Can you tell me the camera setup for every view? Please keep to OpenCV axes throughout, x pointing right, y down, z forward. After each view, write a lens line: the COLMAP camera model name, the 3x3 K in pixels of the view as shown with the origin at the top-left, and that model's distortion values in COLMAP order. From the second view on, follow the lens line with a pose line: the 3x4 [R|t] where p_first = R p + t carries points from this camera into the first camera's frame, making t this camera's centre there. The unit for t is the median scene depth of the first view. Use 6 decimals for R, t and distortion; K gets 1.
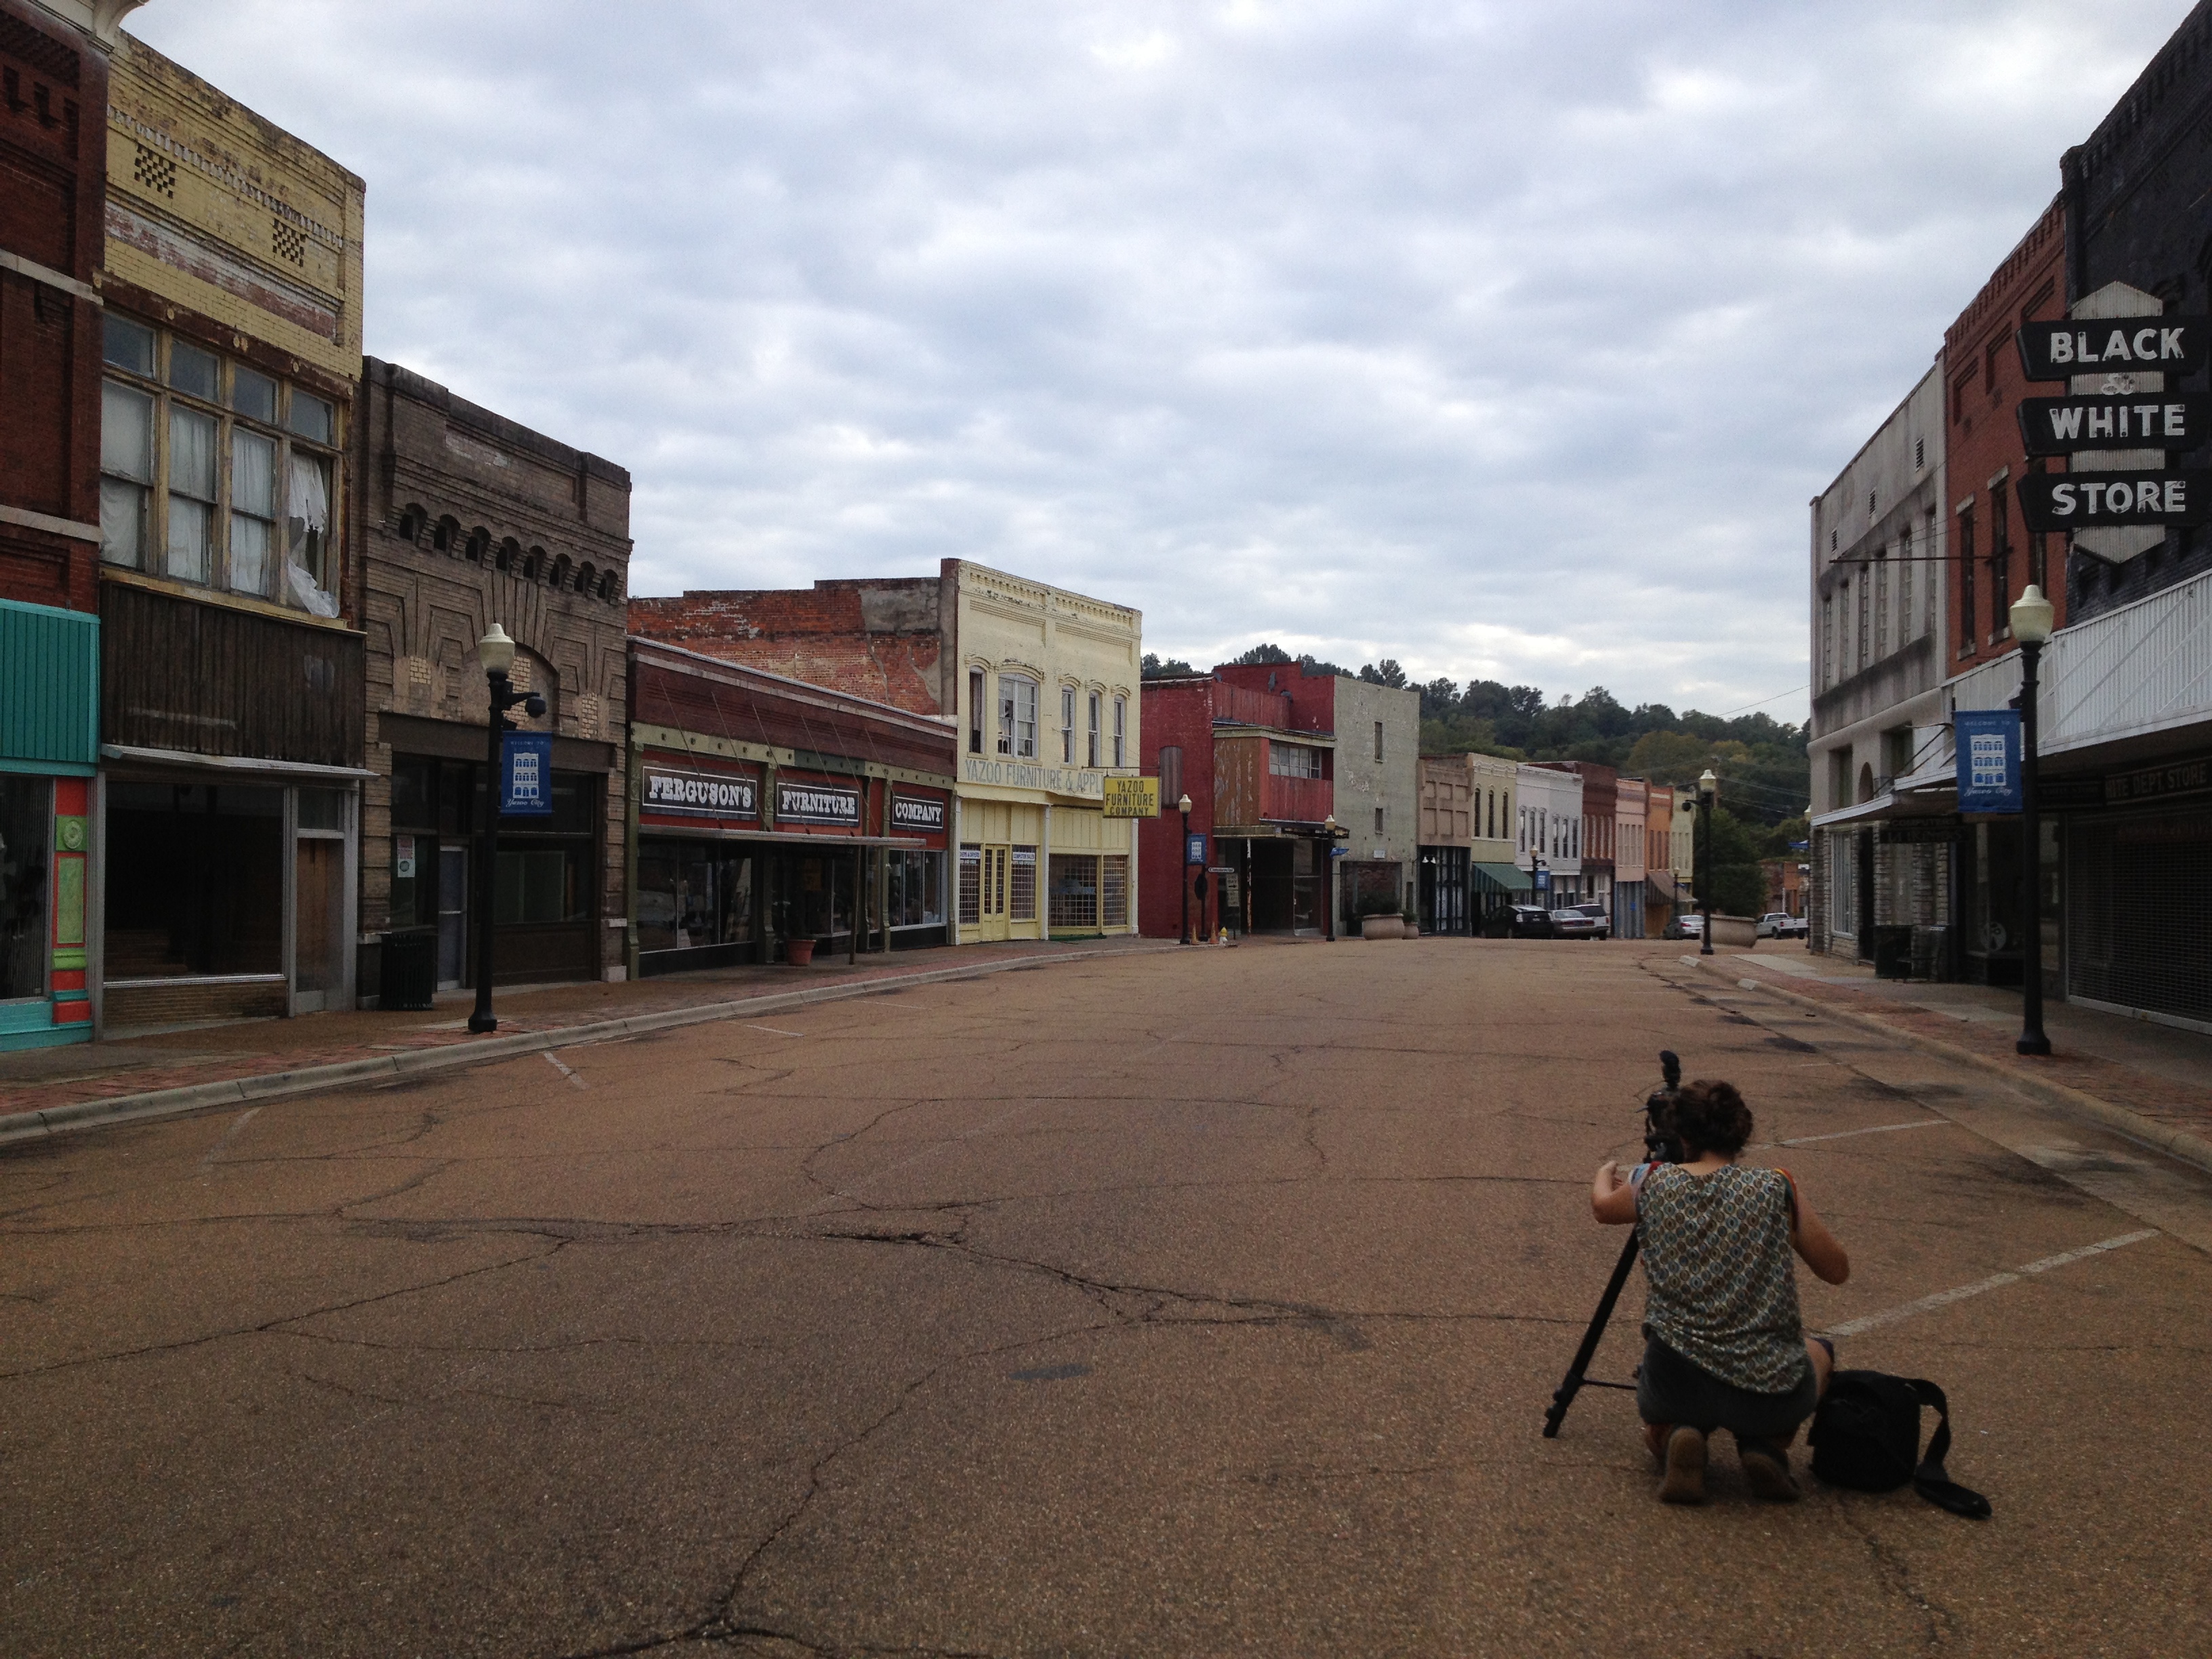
lens RADIAL K [[2038.2, 0, 1091.1], [0, 2038.2, 833.3], [0, 0, 1]] dist [0.169258, -0.390050]
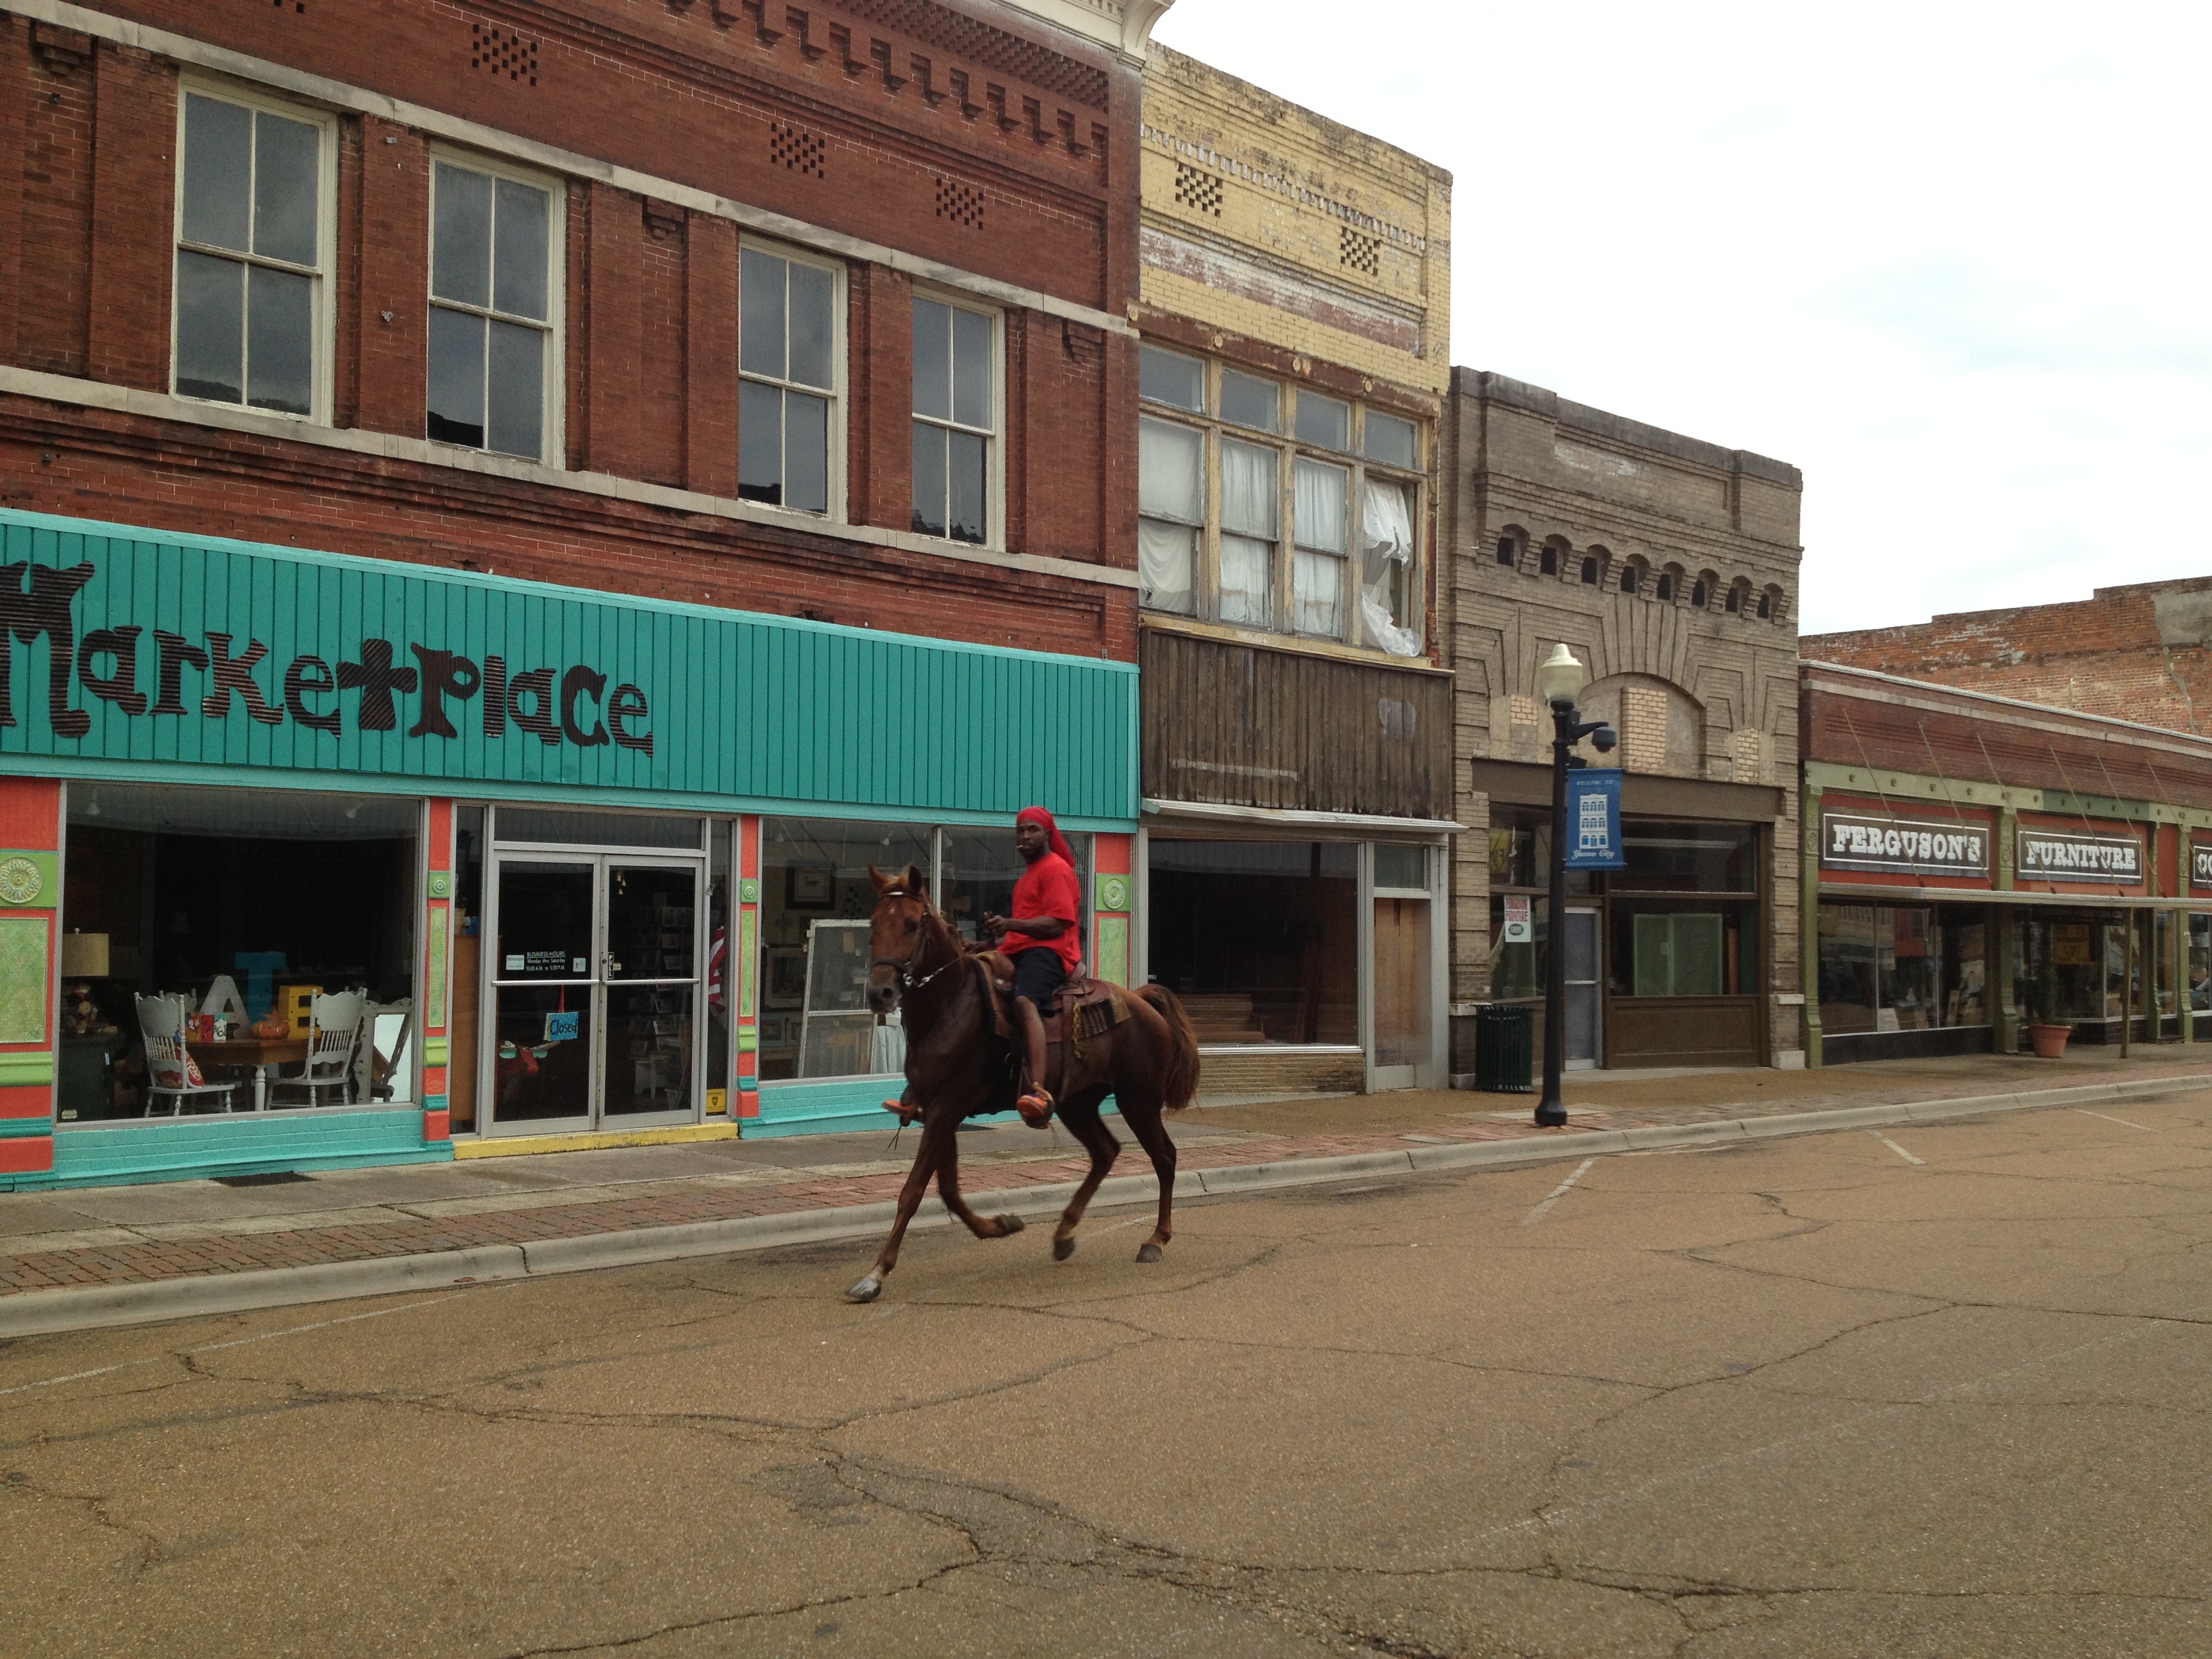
lens RADIAL K [[2038.2, 0, 1091.1], [0, 2038.2, 833.3], [0, 0, 1]] dist [0.169258, -0.390050]
pose [[0.815330, -0.024027, -0.578497, 0.037839], [0.005215, 0.999403, -0.034158, 0.003956], [0.578972, 0.024833, 0.814969, 0.181950]]
